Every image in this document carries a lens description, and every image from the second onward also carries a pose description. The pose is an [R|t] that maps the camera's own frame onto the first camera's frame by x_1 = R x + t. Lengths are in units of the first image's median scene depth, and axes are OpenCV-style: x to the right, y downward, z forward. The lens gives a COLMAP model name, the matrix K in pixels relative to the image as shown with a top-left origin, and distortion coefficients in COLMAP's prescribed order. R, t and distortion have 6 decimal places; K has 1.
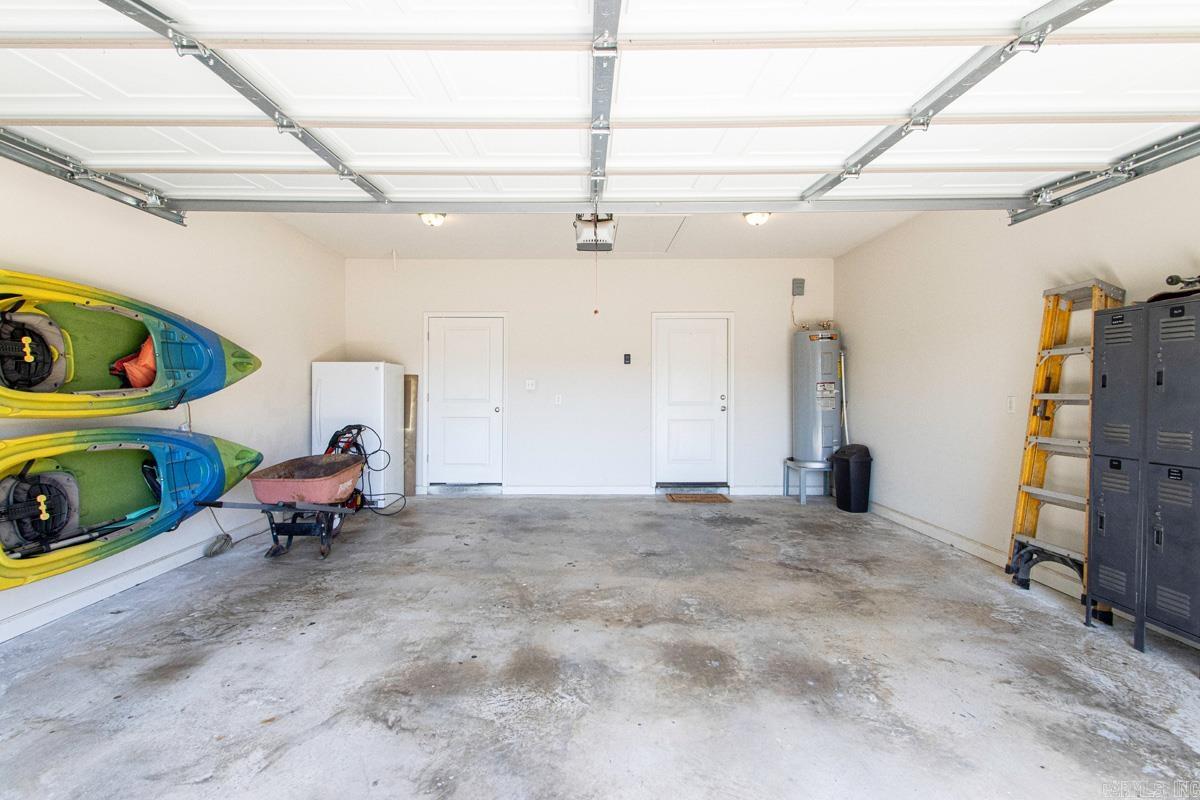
lens RADIAL K [[555.4, 0, 600.0], [0, 555.4, 400.0], [0, 0, 1]] dist [0.035754, -0.018970]
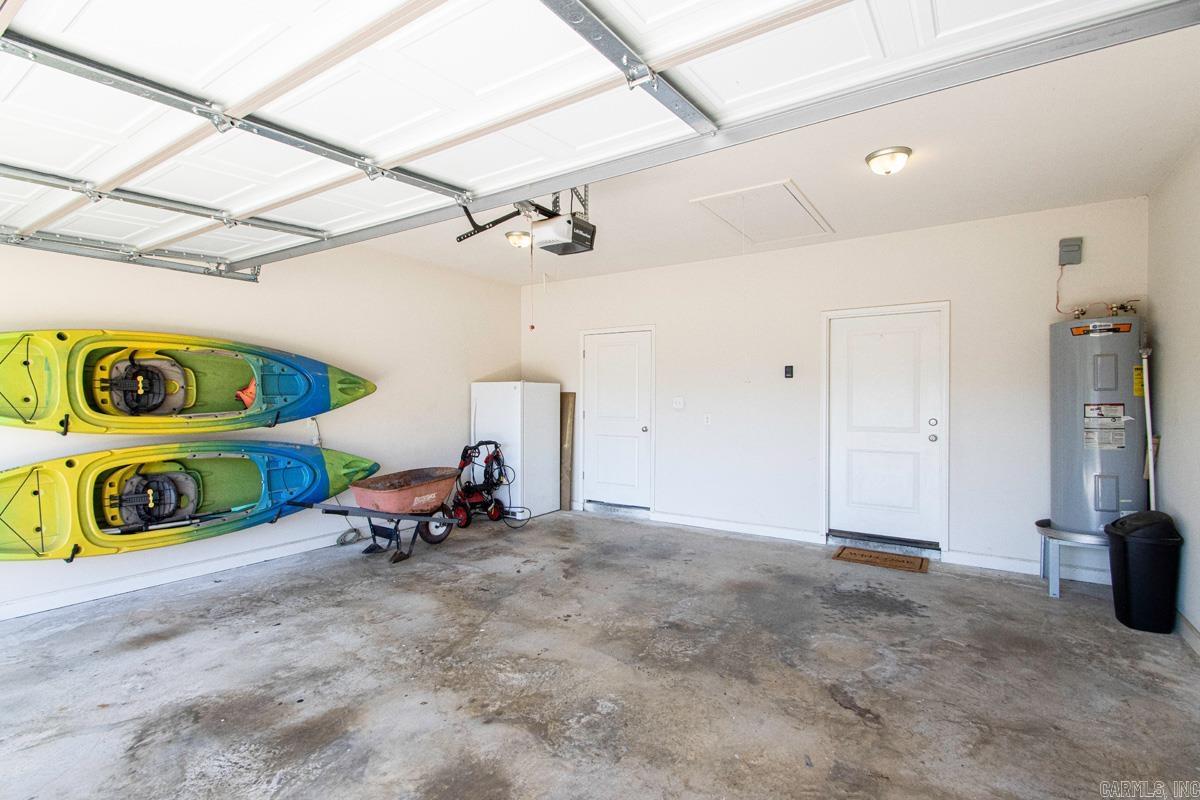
lens RADIAL K [[555.4, 0, 600.0], [0, 555.4, 400.0], [0, 0, 1]] dist [0.035754, -0.018970]
pose [[0.831879, 0.004438, -0.554940, 0.514419], [-0.013205, 0.999843, -0.011798, -0.036257], [0.554800, 0.017142, 0.831807, 0.331069]]
